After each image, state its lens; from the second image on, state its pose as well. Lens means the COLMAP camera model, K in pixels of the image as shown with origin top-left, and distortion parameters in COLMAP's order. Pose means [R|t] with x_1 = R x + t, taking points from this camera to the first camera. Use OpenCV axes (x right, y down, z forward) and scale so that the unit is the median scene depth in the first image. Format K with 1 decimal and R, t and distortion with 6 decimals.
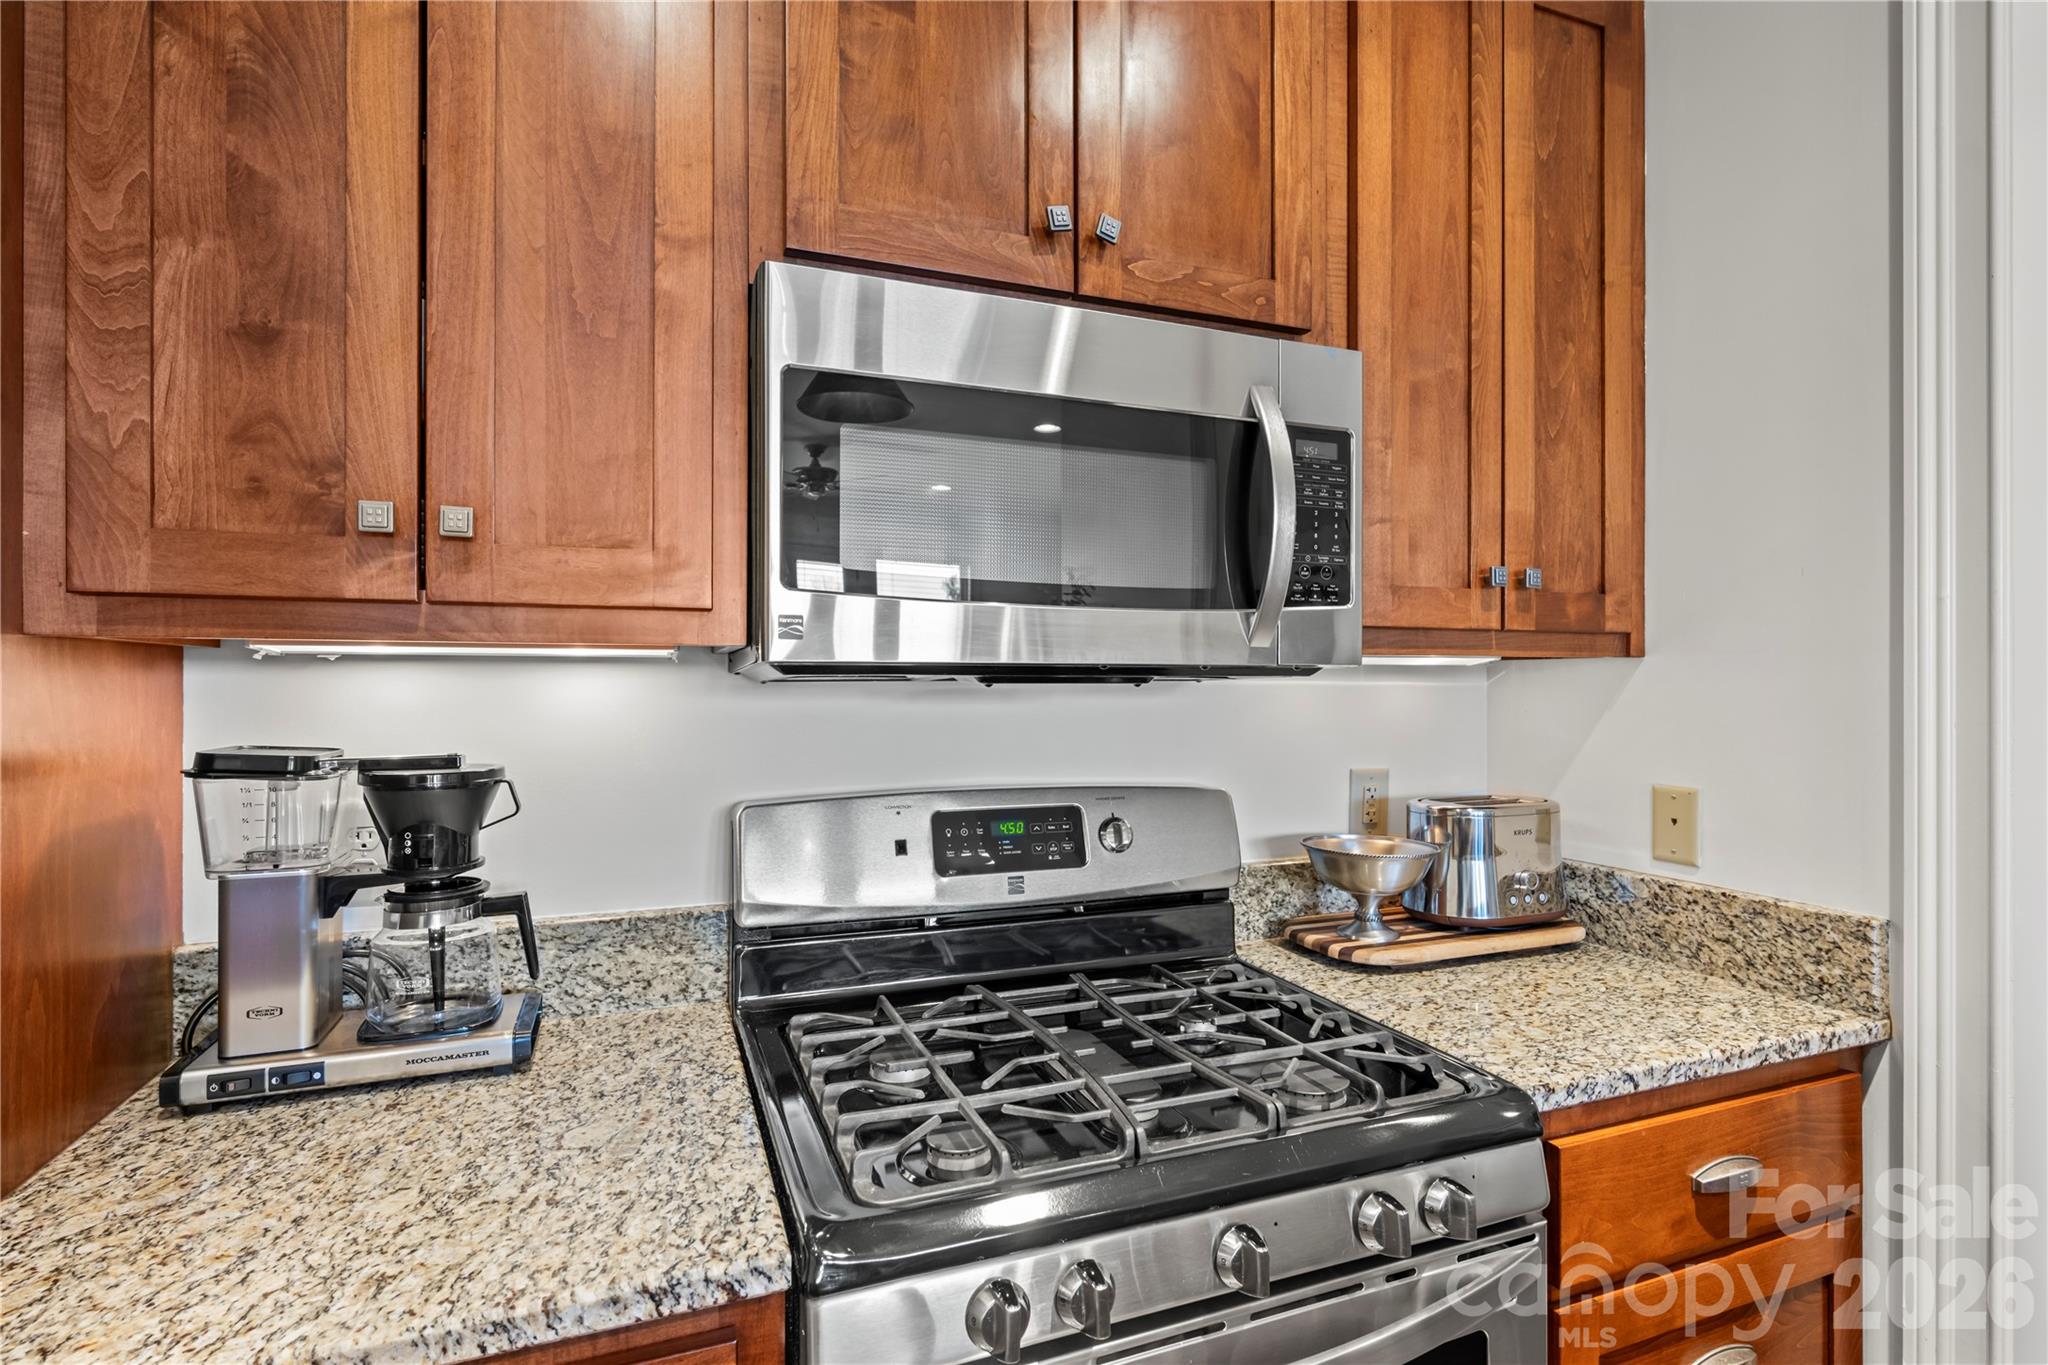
lens RADIAL K [[990.9, 0, 1035.1], [0, 990.9, 676.1], [0, 0, 1]] dist [0.000168, 0.000479]
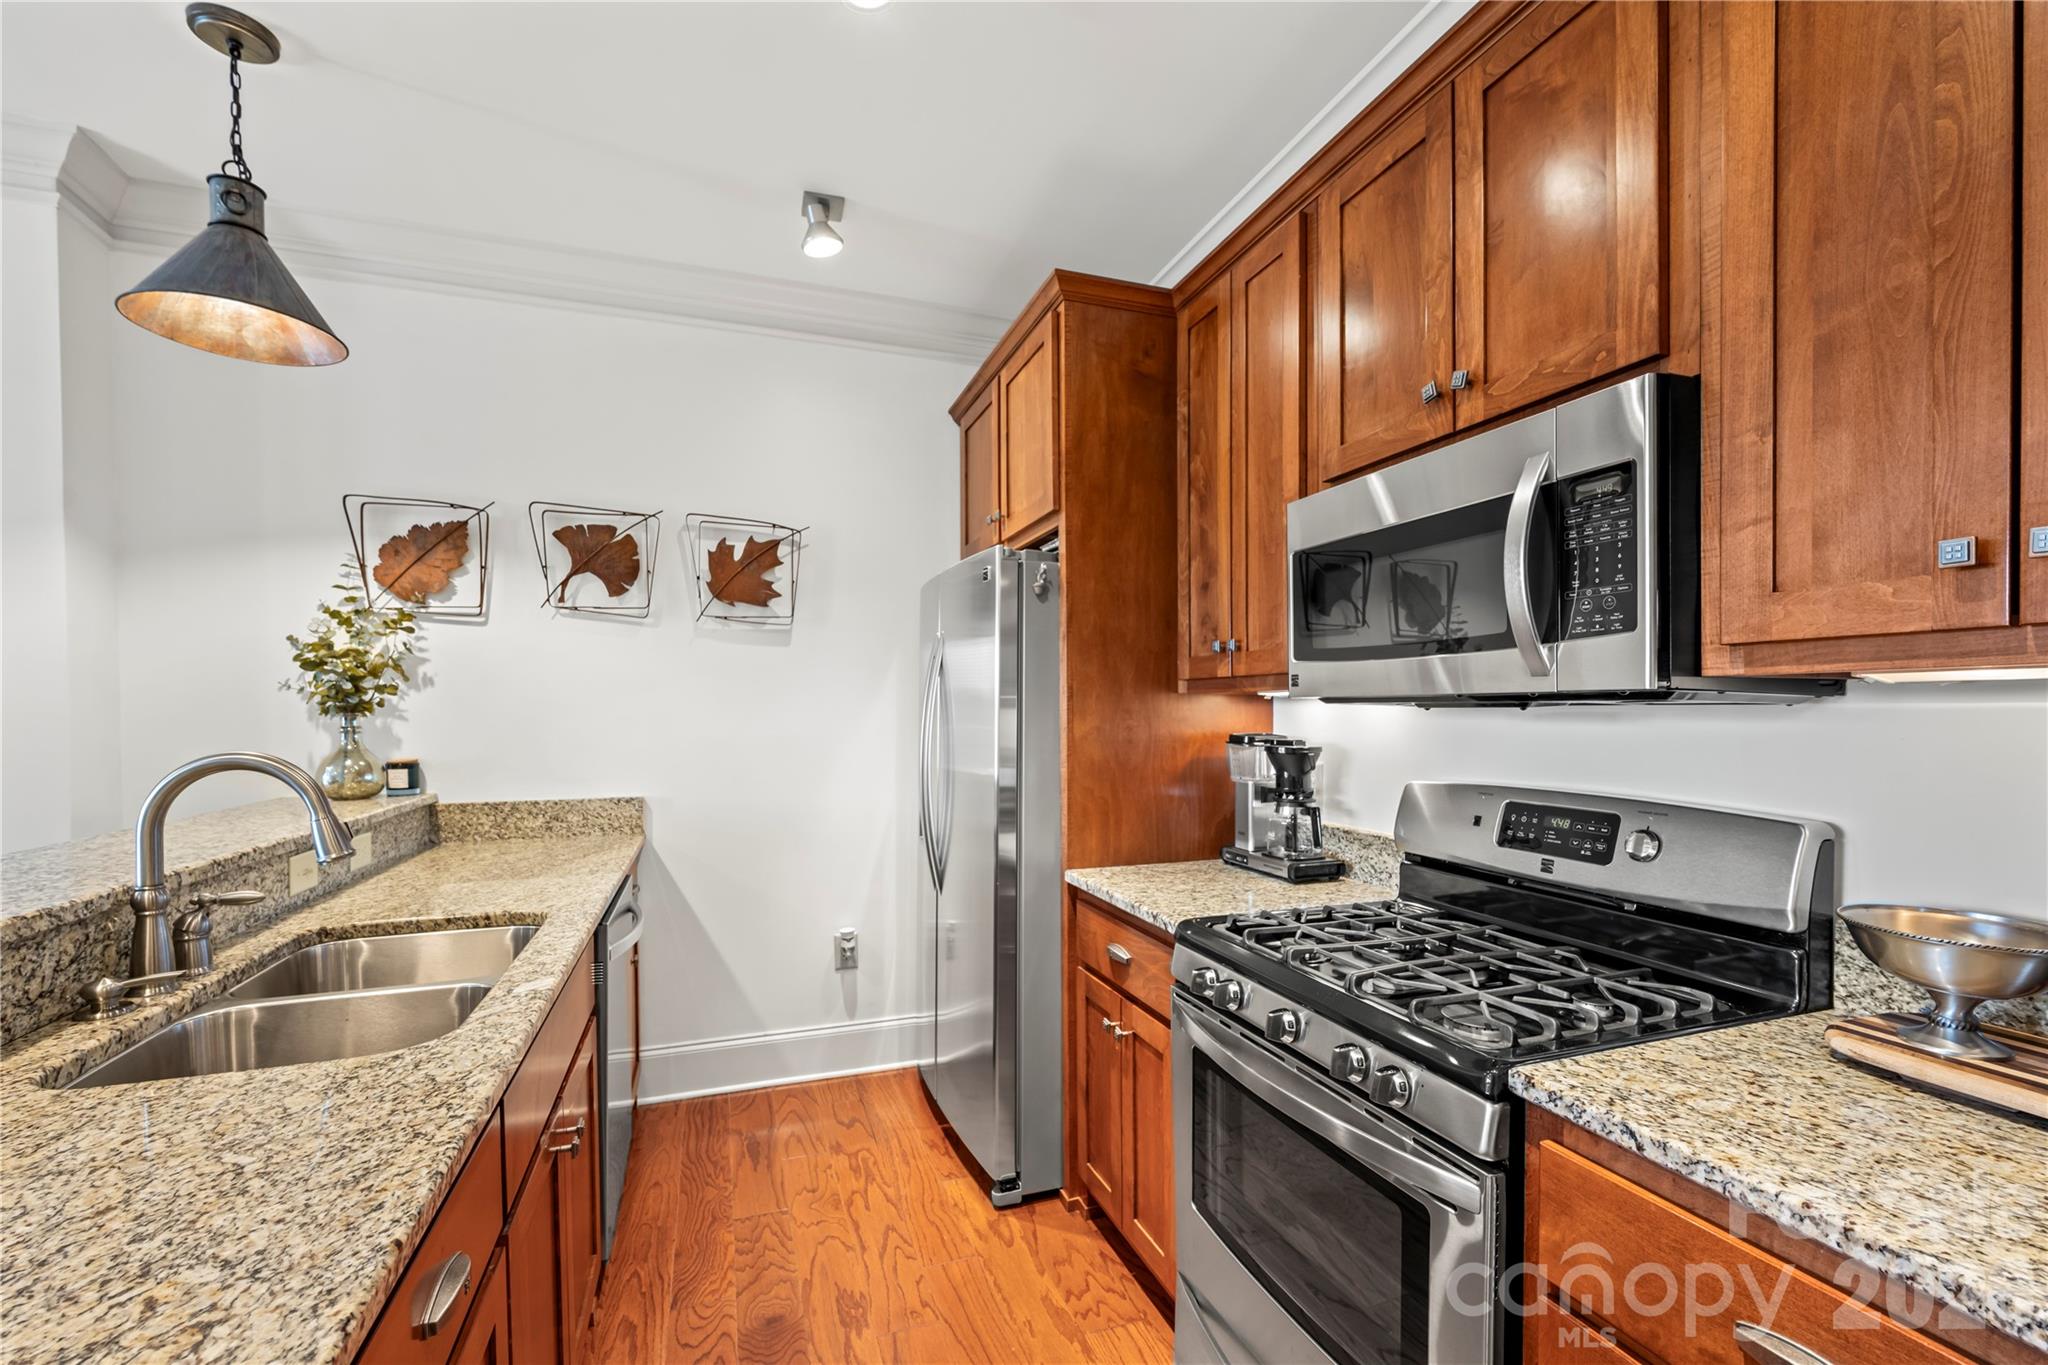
lens RADIAL K [[876.5, 0, 1030.7], [0, 876.5, 716.6], [0, 0, 1]] dist [-0.002195, 0.000125]
pose [[-0.031870, 0.006947, -0.999468, 1.243823], [0.006057, 0.999959, 0.006758, 0.007704], [0.999474, -0.005839, -0.031911, 0.408993]]
